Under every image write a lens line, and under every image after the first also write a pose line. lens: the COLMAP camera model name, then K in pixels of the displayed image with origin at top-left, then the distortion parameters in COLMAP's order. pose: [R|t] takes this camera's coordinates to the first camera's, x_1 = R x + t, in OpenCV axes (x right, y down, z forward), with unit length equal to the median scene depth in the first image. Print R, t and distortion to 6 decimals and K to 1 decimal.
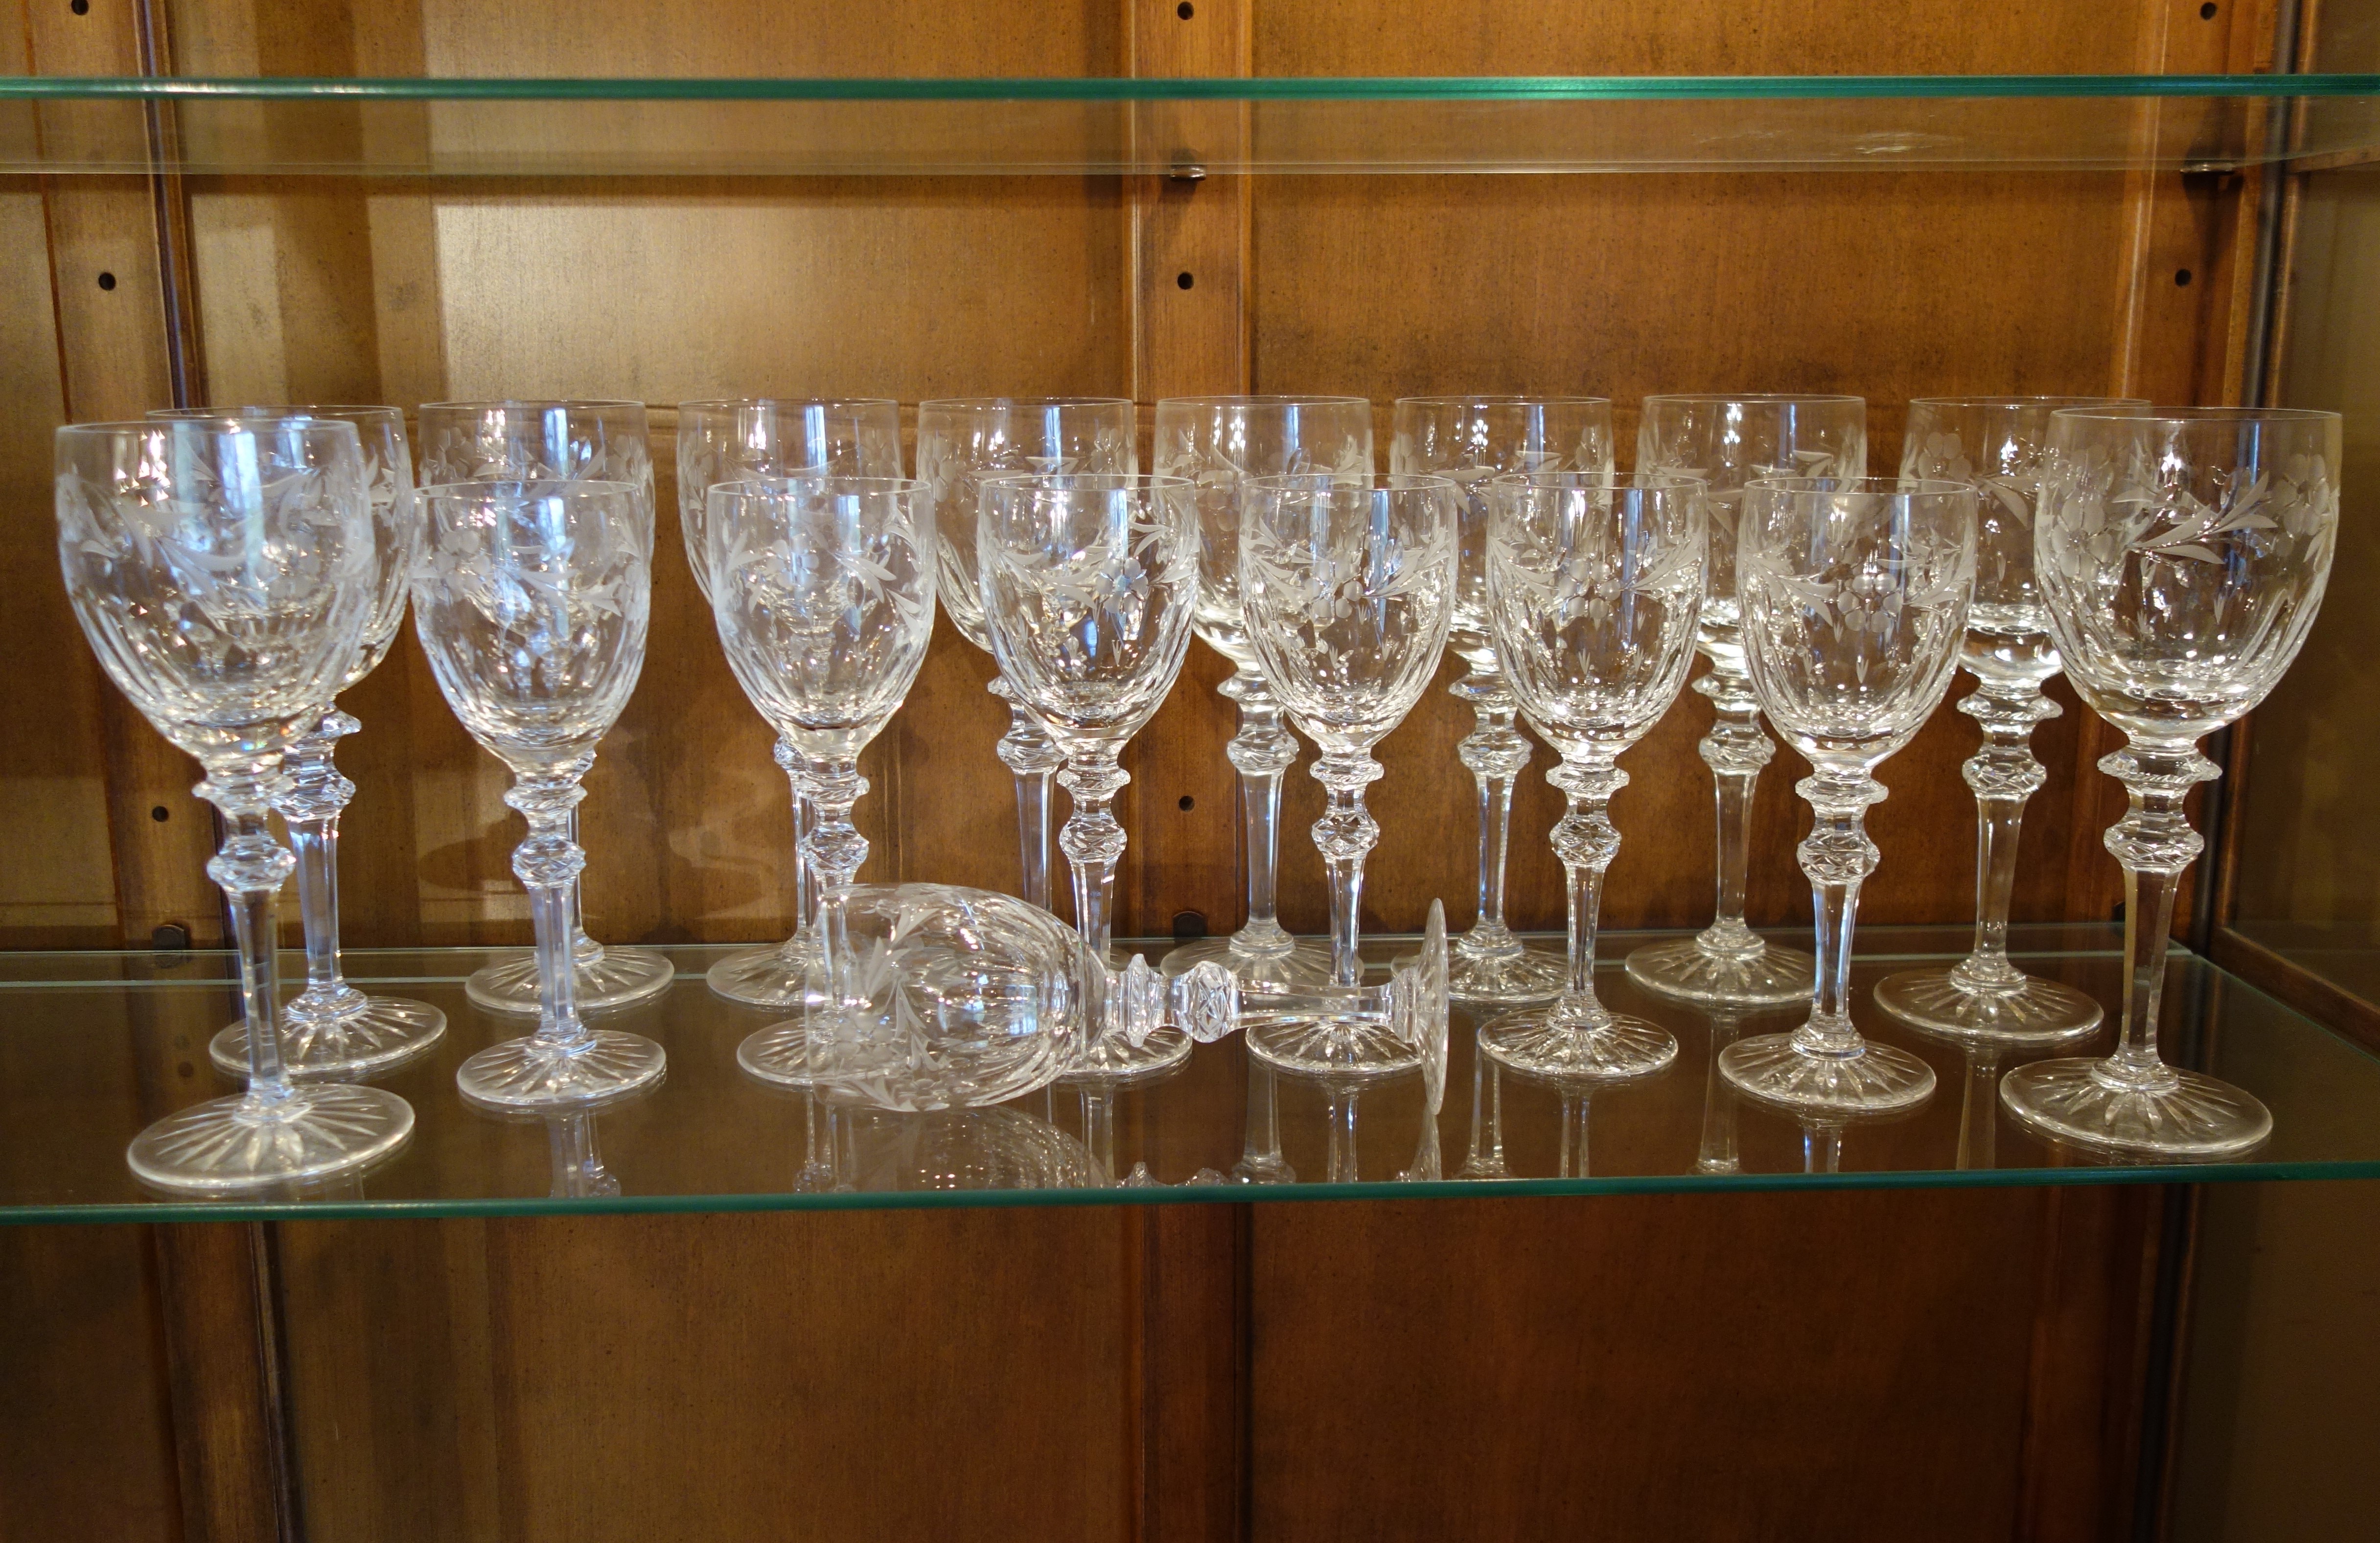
lens RADIAL K [[1895.3, 0, 1191.0], [0, 1895.3, 775.5], [0, 0, 1]] dist [-0.002939, 0.004645]
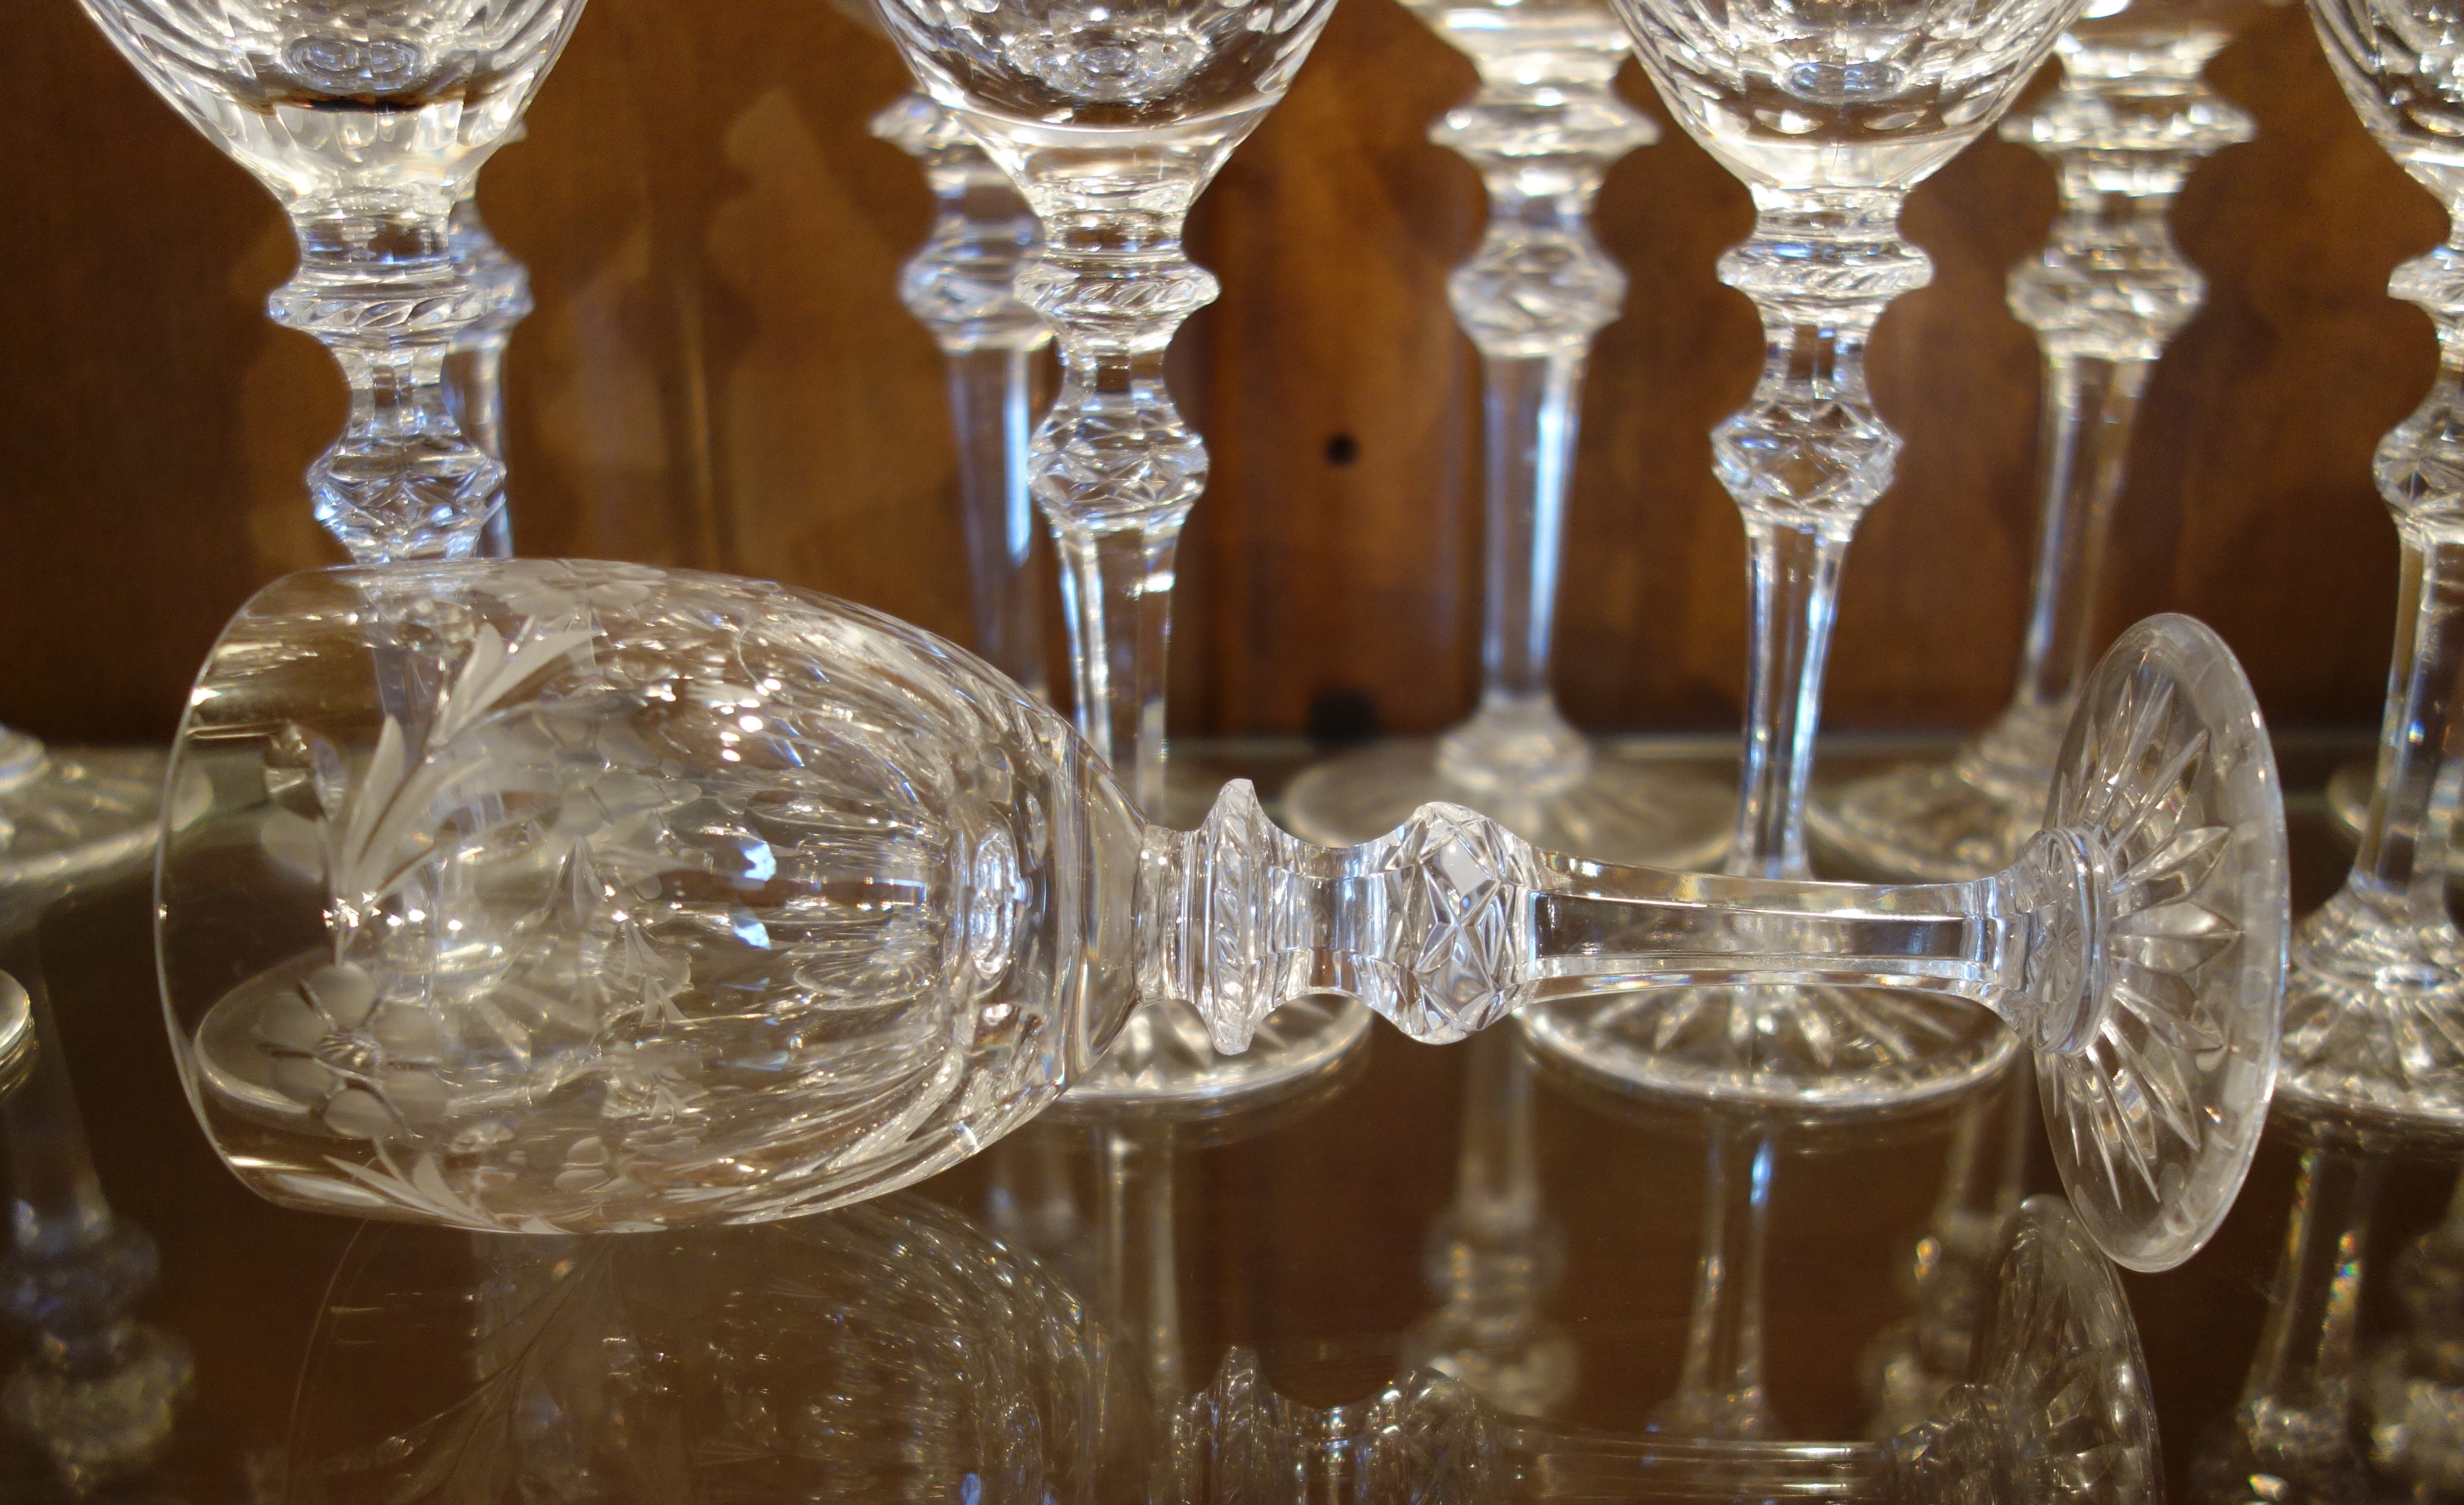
lens RADIAL K [[1987.1, 0, 1228.1], [0, 1987.1, 753.8], [0, 0, 1]] dist [0.000670, 0.000119]
pose [[0.999464, 0.003856, -0.032512, -0.008007], [-0.001099, 0.996432, 0.084395, 0.026081], [0.032722, -0.084314, 0.995902, 0.283987]]
